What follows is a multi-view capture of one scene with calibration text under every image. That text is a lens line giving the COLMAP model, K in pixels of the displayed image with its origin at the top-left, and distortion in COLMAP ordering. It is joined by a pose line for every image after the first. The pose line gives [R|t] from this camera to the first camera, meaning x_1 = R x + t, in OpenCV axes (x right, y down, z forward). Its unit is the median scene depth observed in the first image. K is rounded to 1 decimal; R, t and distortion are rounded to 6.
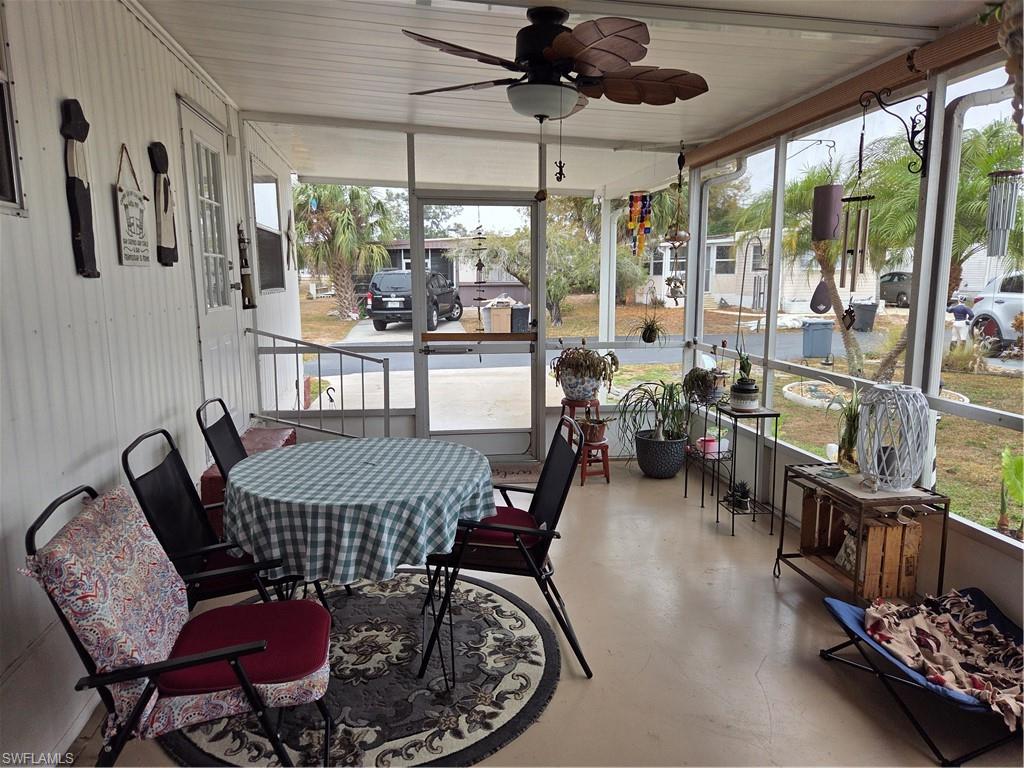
lens RADIAL K [[695.0, 0, 512.0], [0, 695.0, 384.0], [0, 0, 1]] dist [0.055905, 0.000326]
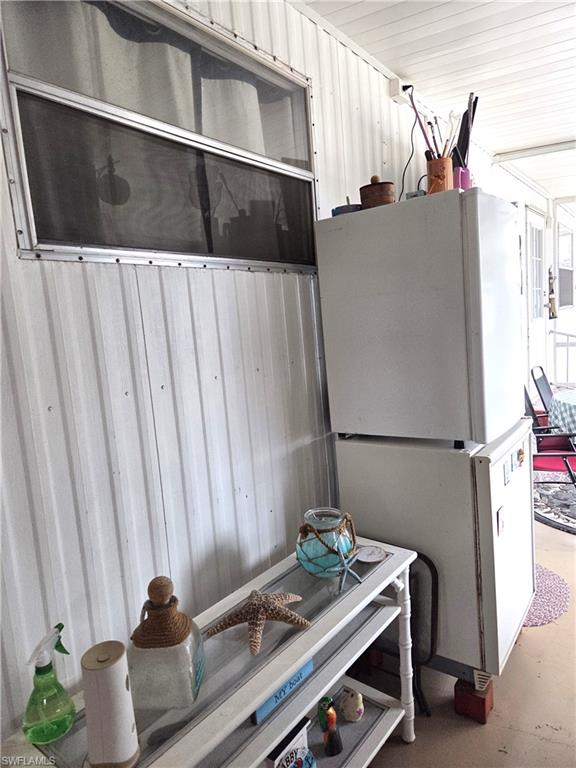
lens RADIAL K [[521.3, 0, 288.0], [0, 521.3, 384.0], [0, 0, 1]] dist [0.055905, 0.000326]
pose [[0.708129, 0.040619, -0.704914, 0.094942], [-0.037858, 0.999092, 0.019541, 0.063149], [0.705067, 0.012849, 0.709024, -0.447229]]
